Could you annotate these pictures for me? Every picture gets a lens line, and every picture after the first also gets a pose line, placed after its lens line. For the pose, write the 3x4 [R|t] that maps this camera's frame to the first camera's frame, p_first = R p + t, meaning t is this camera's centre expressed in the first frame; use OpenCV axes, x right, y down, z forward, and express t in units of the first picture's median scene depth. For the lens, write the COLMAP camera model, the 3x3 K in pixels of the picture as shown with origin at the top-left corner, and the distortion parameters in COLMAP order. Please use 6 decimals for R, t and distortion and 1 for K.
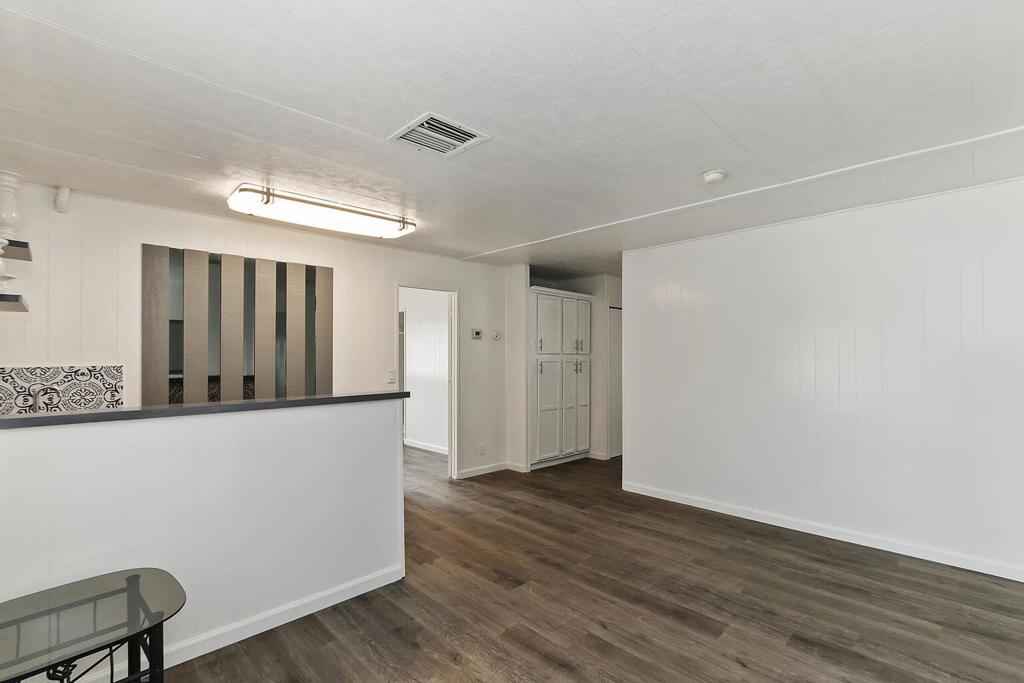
lens RADIAL K [[465.5, 0, 512.9], [0, 465.5, 350.9], [0, 0, 1]] dist [-0.004046, 0.000967]
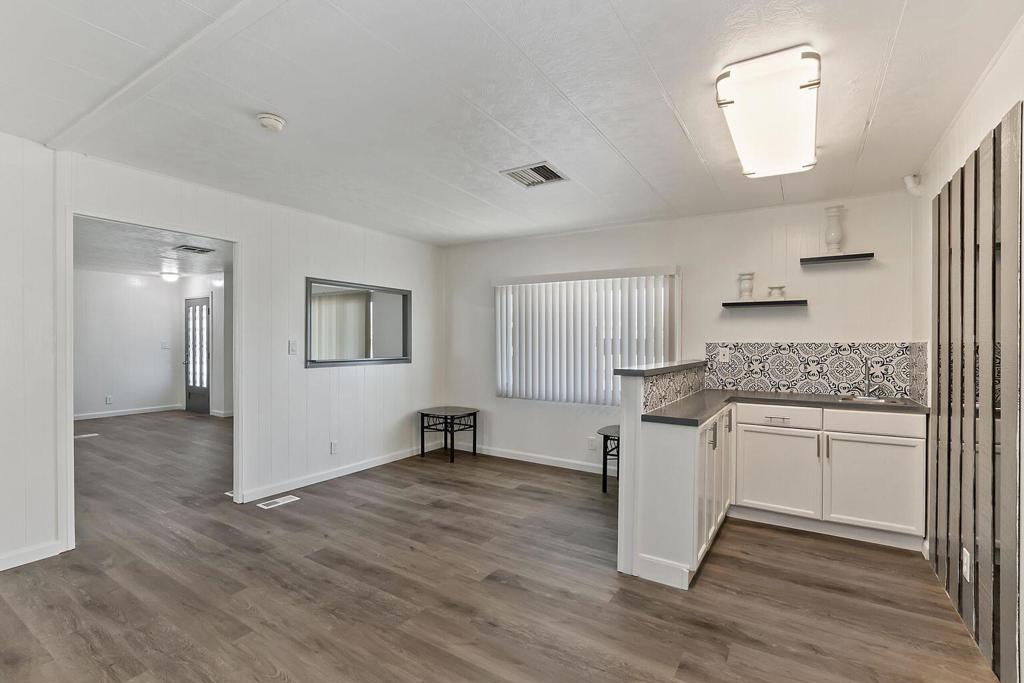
lens RADIAL K [[465.5, 0, 515.3], [0, 465.5, 342.0], [0, 0, 1]] dist [-0.004046, 0.000967]
pose [[-0.972822, -0.006541, -0.231460, 0.193898], [-0.001822, 0.999786, -0.020594, 0.056470], [0.231546, -0.019613, -0.972626, 2.027782]]
